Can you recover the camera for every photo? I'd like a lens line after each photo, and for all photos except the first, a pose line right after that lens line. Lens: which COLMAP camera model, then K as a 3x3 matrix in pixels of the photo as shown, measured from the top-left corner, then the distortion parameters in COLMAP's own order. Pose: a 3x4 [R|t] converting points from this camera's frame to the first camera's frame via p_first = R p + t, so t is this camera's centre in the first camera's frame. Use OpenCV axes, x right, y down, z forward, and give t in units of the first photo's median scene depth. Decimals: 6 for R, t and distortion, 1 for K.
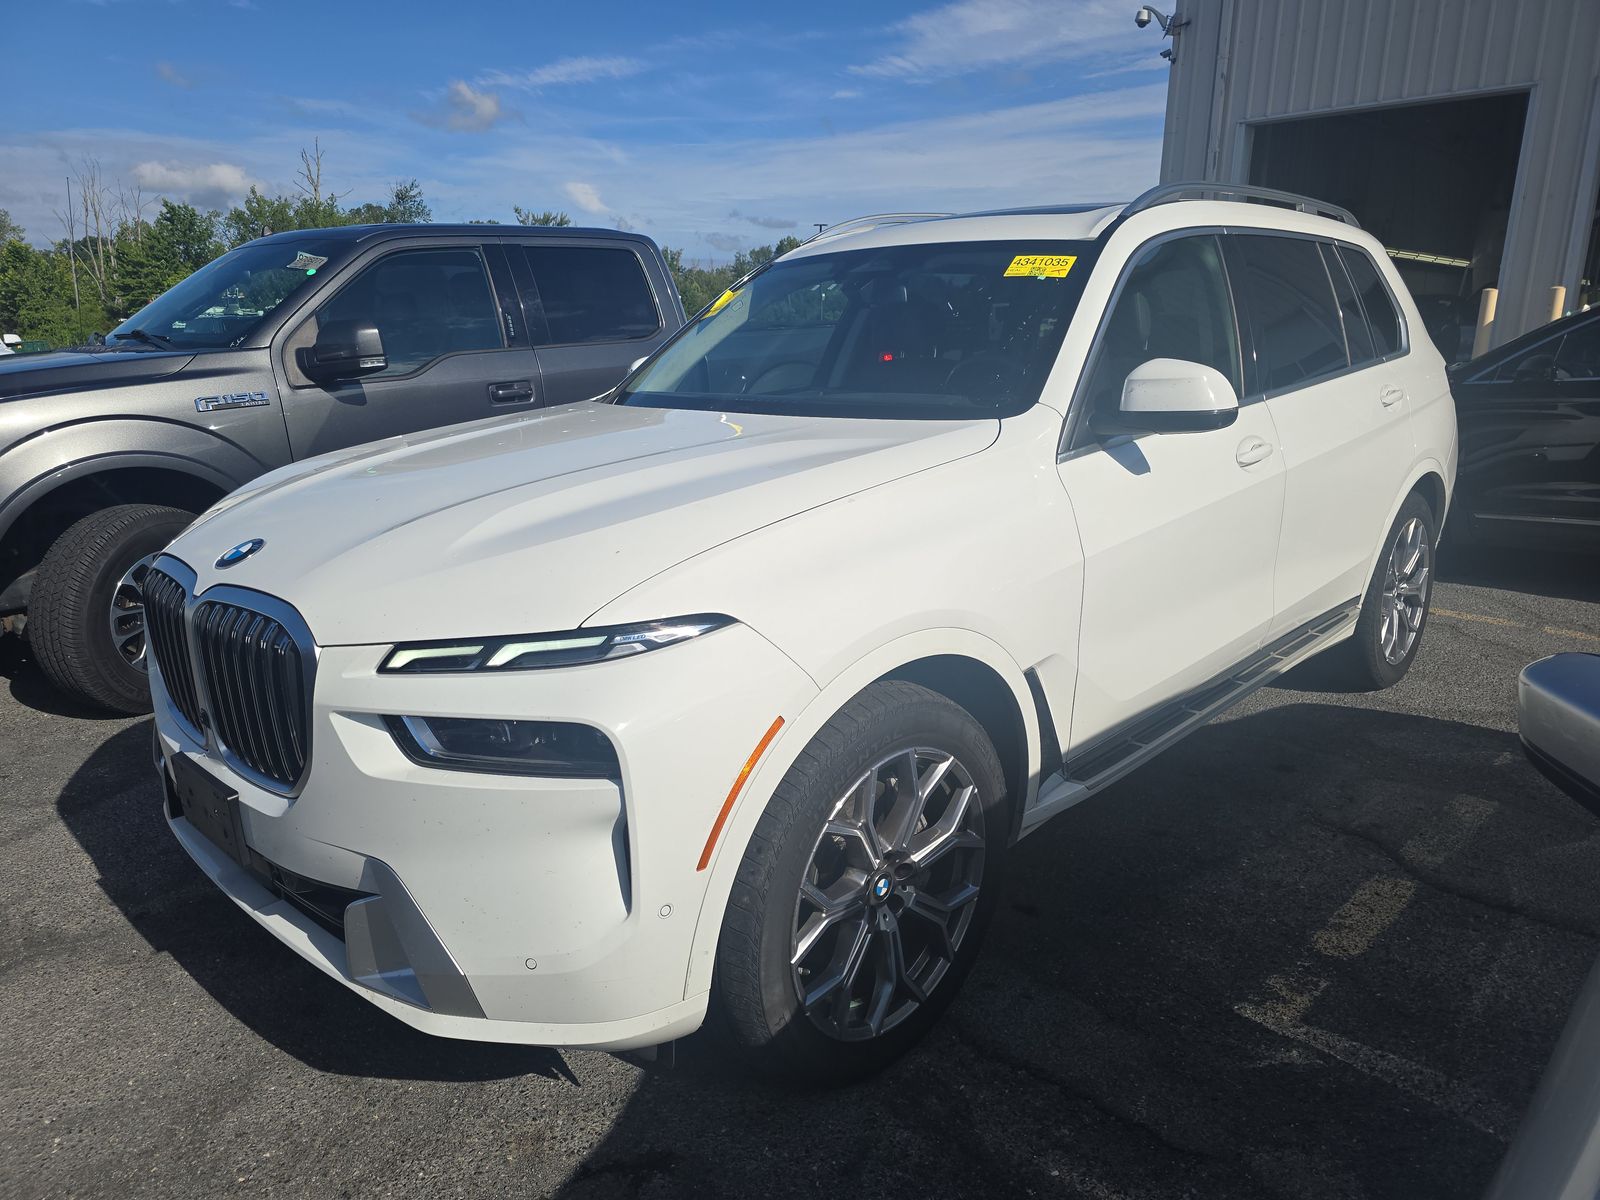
lens RADIAL K [[1069.7, 0, 800.0], [0, 1069.7, 600.0], [0, 0, 1]] dist [-0.000403, -0.001398]
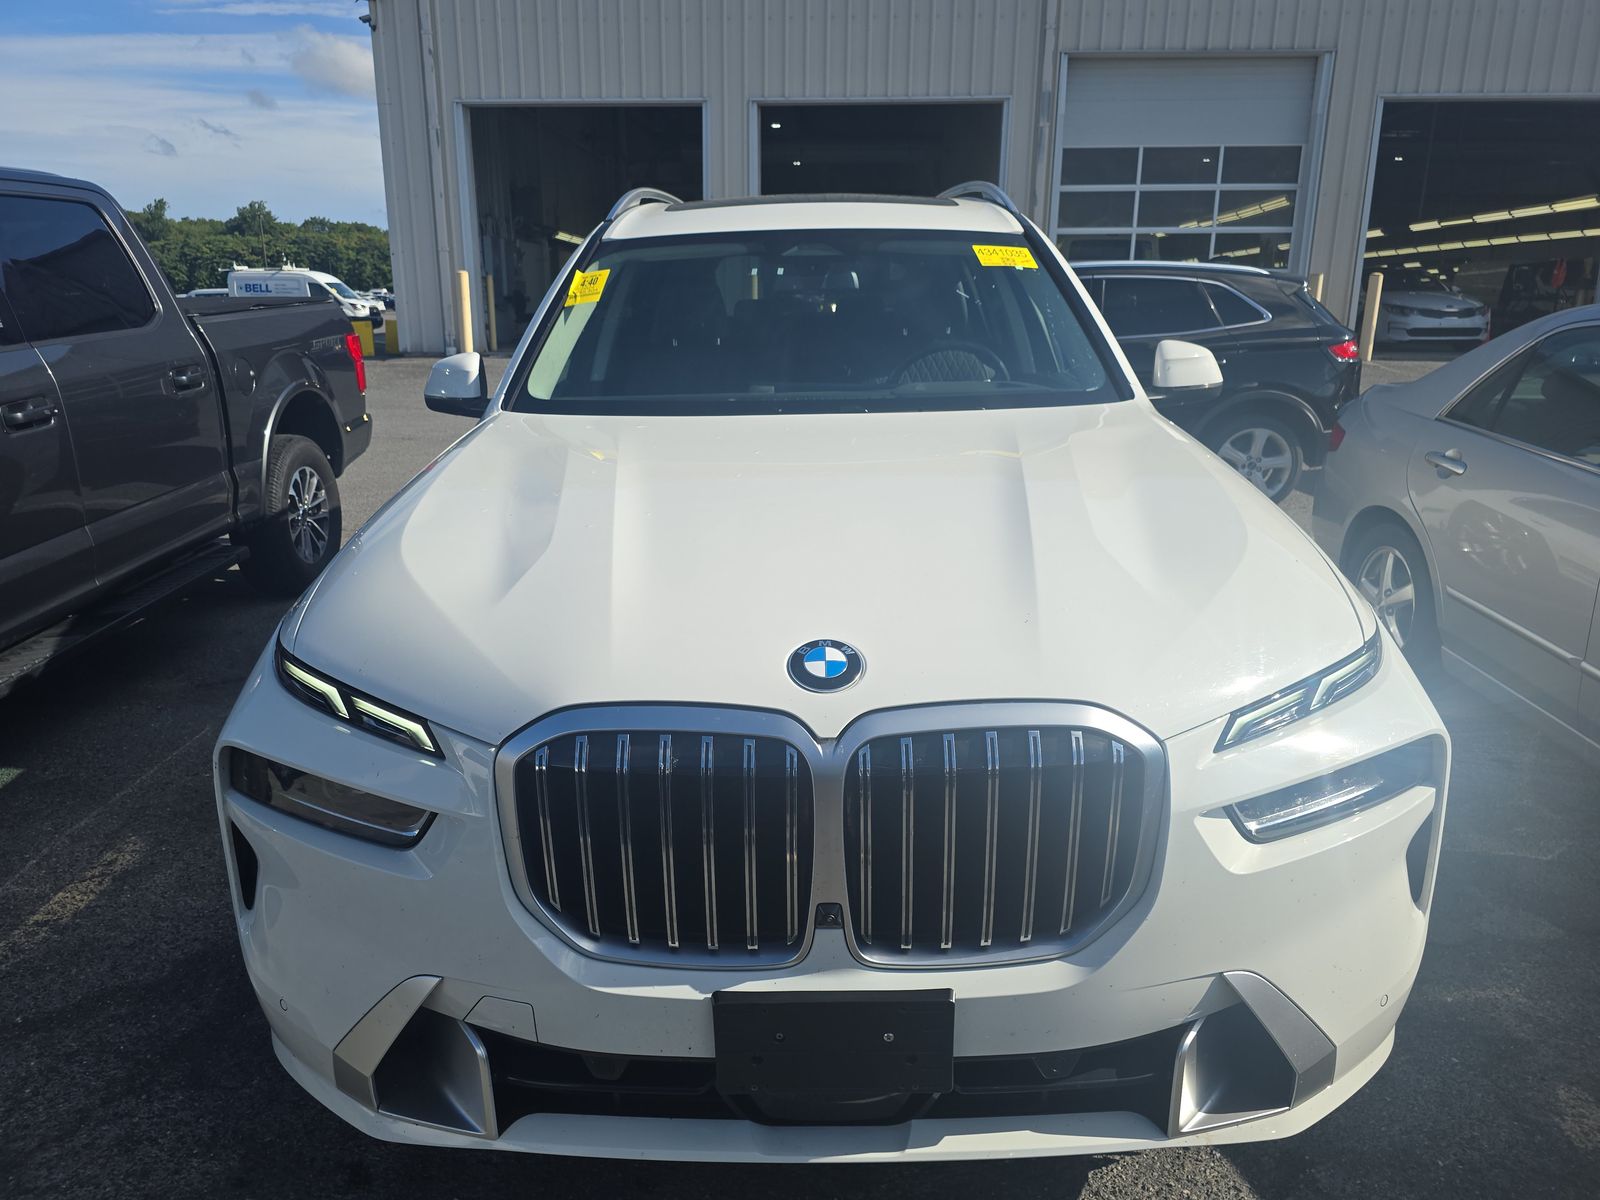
lens RADIAL K [[1066.3, 0, 800.0], [0, 1066.3, 600.0], [0, 0, 1]] dist [0.012095, 0.002114]
pose [[0.737807, -0.182686, 0.649821, -0.110135], [0.170228, 0.981922, 0.082773, -0.016221], [-0.653195, 0.049548, 0.755567, 0.056901]]
